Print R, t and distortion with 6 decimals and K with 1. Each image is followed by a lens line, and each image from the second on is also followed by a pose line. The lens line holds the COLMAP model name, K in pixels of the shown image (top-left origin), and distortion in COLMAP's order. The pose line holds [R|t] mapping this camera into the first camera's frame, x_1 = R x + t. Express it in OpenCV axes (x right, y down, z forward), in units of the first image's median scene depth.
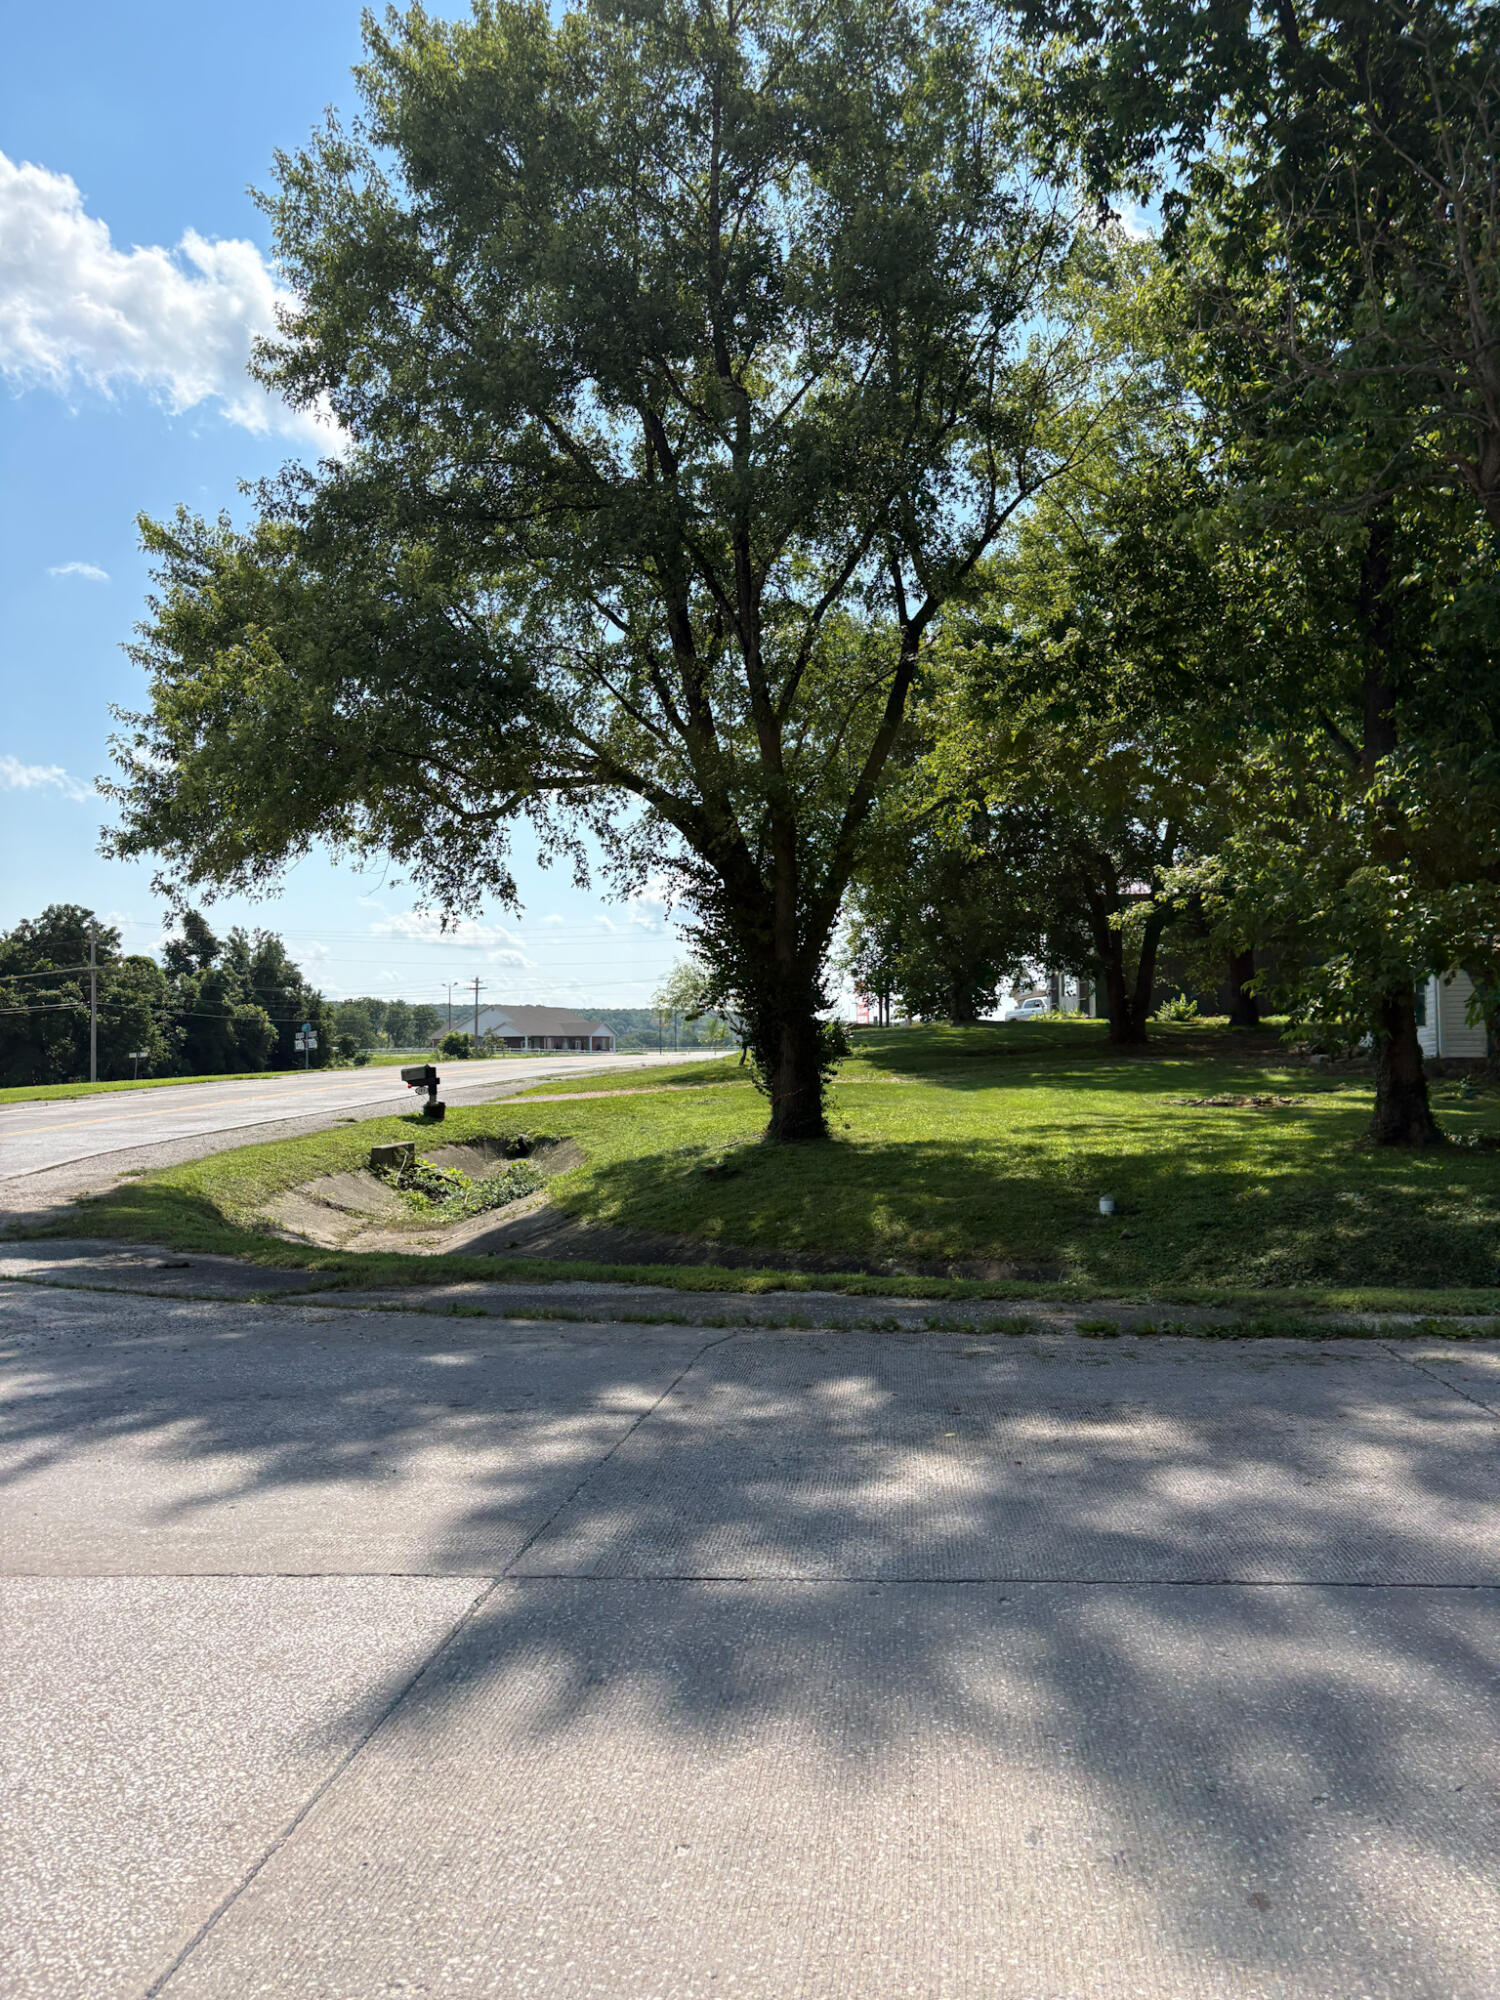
lens RADIAL K [[1510.5, 0, 748.6], [0, 1510.5, 1007.6], [0, 0, 1]] dist [0.070630, -0.052869]
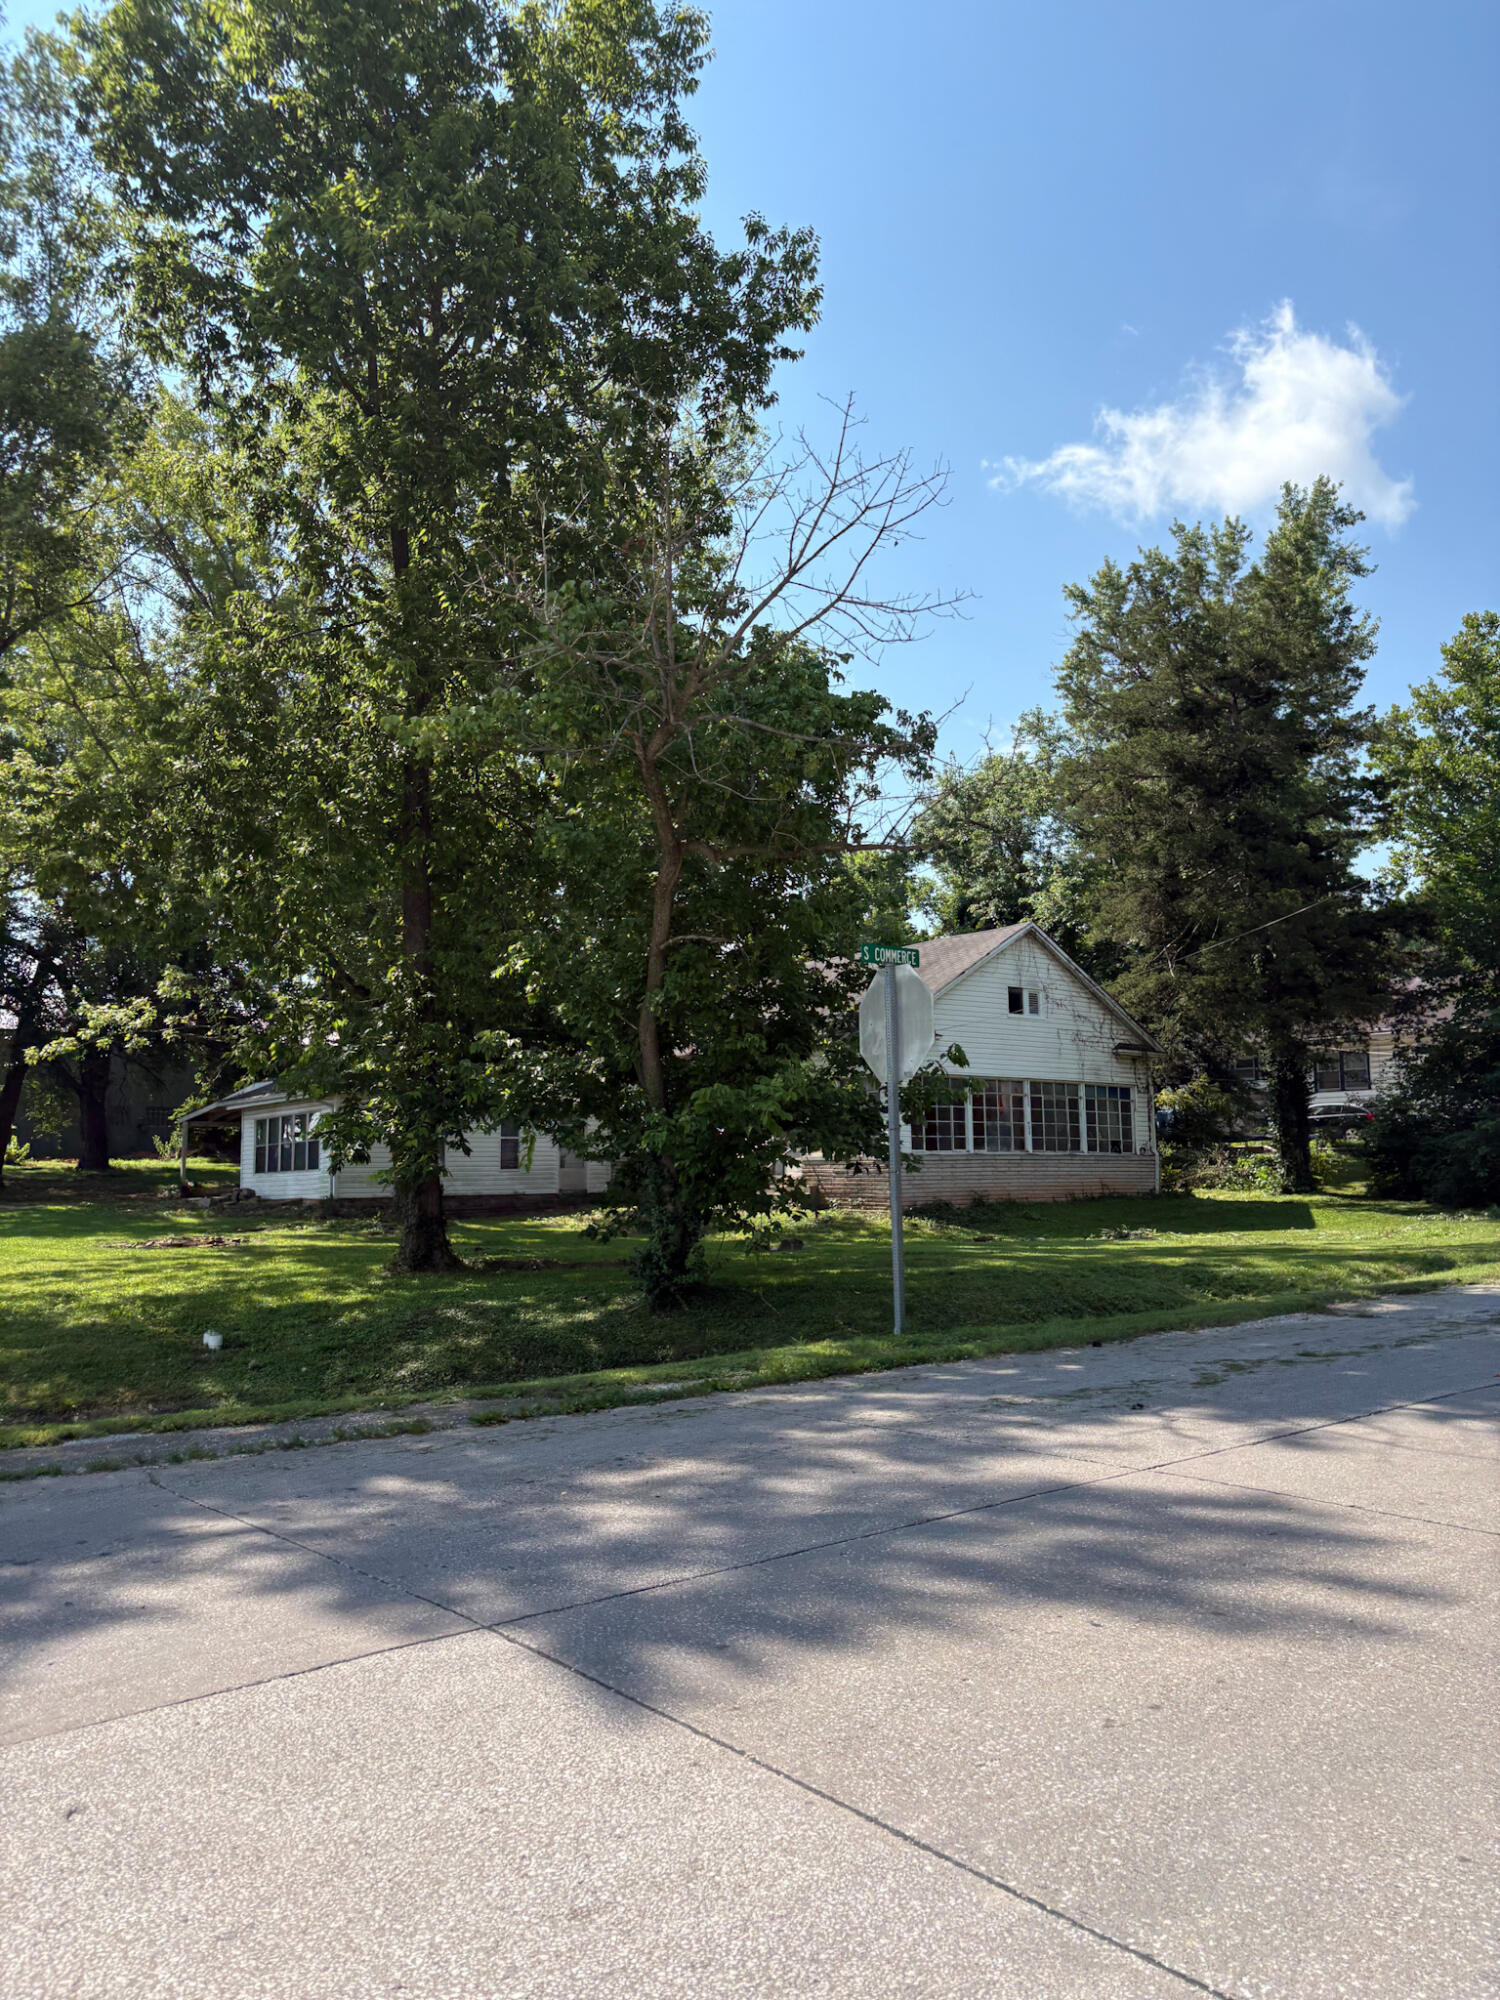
lens RADIAL K [[1510.5, 0, 757.6], [0, 1510.5, 1001.4], [0, 0, 1]] dist [0.070630, -0.052869]
pose [[0.706615, 0.085588, 0.702403, -0.849189], [-0.015207, 0.994265, -0.105854, 0.023442], [-0.707435, 0.064117, 0.703864, 0.017399]]
